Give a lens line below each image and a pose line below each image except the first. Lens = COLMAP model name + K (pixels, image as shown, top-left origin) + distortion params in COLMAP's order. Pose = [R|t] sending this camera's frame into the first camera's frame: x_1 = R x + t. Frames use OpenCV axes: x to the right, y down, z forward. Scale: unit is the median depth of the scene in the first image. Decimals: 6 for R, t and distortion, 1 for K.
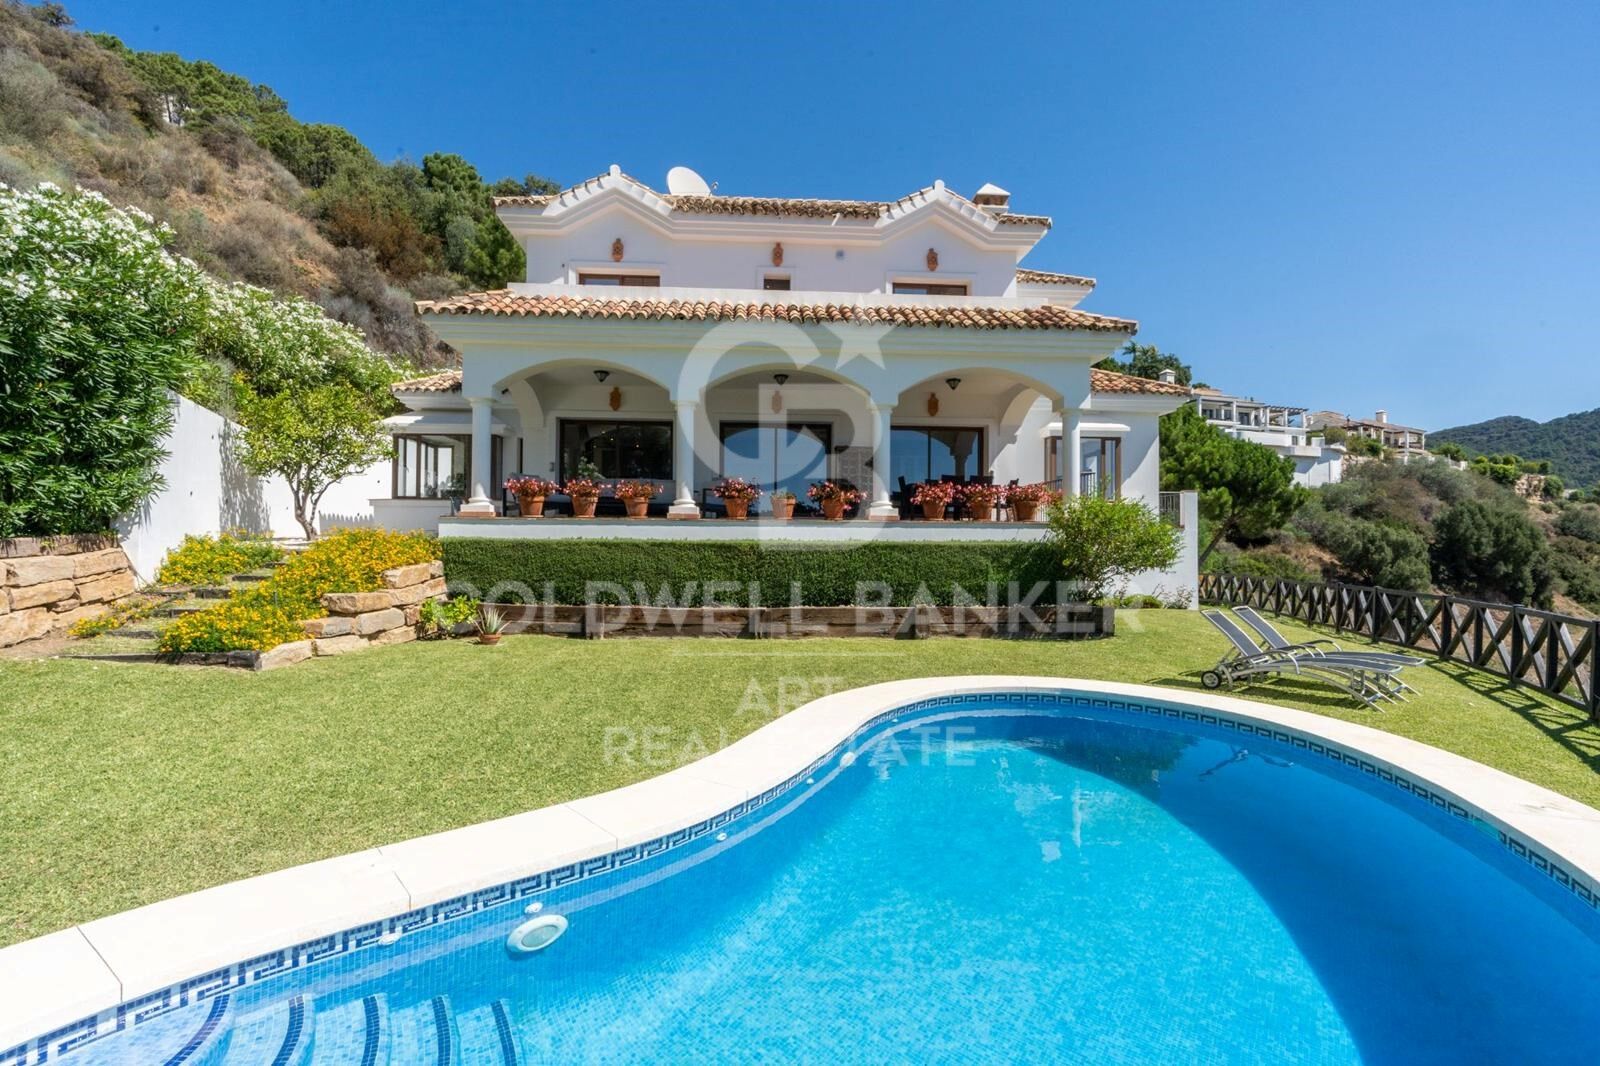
lens RADIAL K [[722.2, 0, 794.2], [0, 722.2, 534.7], [0, 0, 1]] dist [-0.003021, 0.001265]
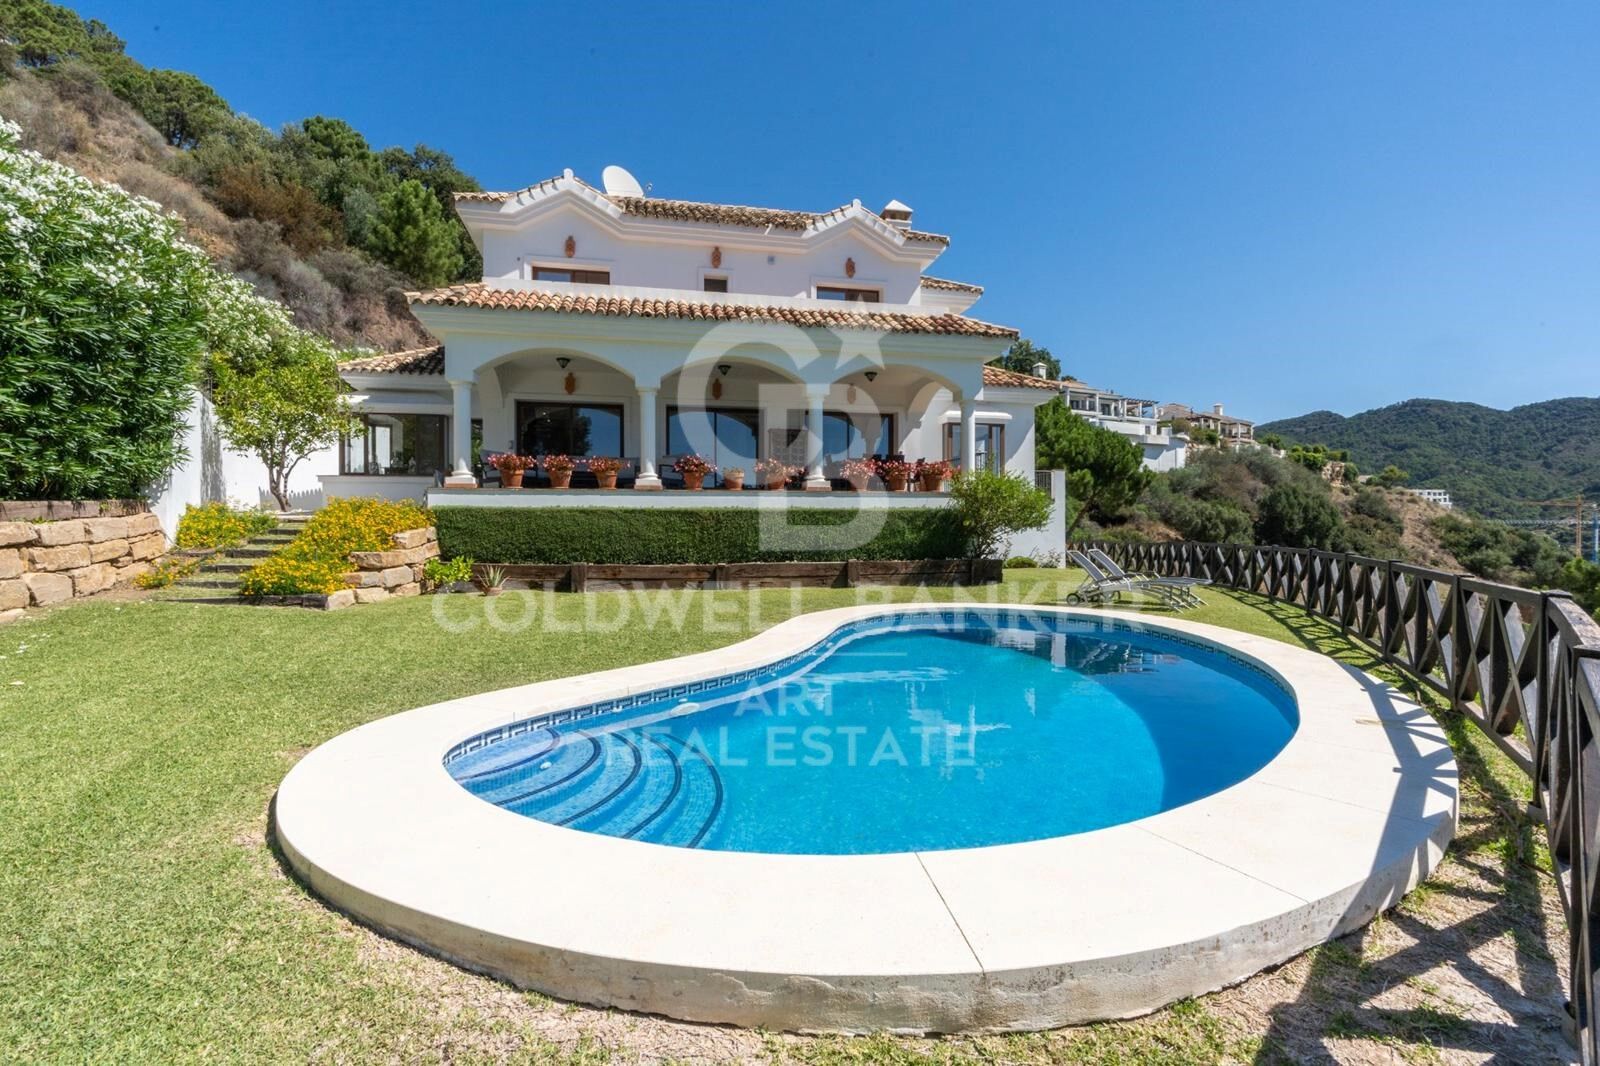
lens RADIAL K [[722.2, 0, 794.2], [0, 722.2, 534.7], [0, 0, 1]] dist [-0.003021, 0.001265]
pose [[0.988794, -0.010674, 0.148901, -0.073495], [0.007632, 0.999751, 0.020990, 0.020814], [-0.149088, -0.019619, 0.988629, -0.135427]]
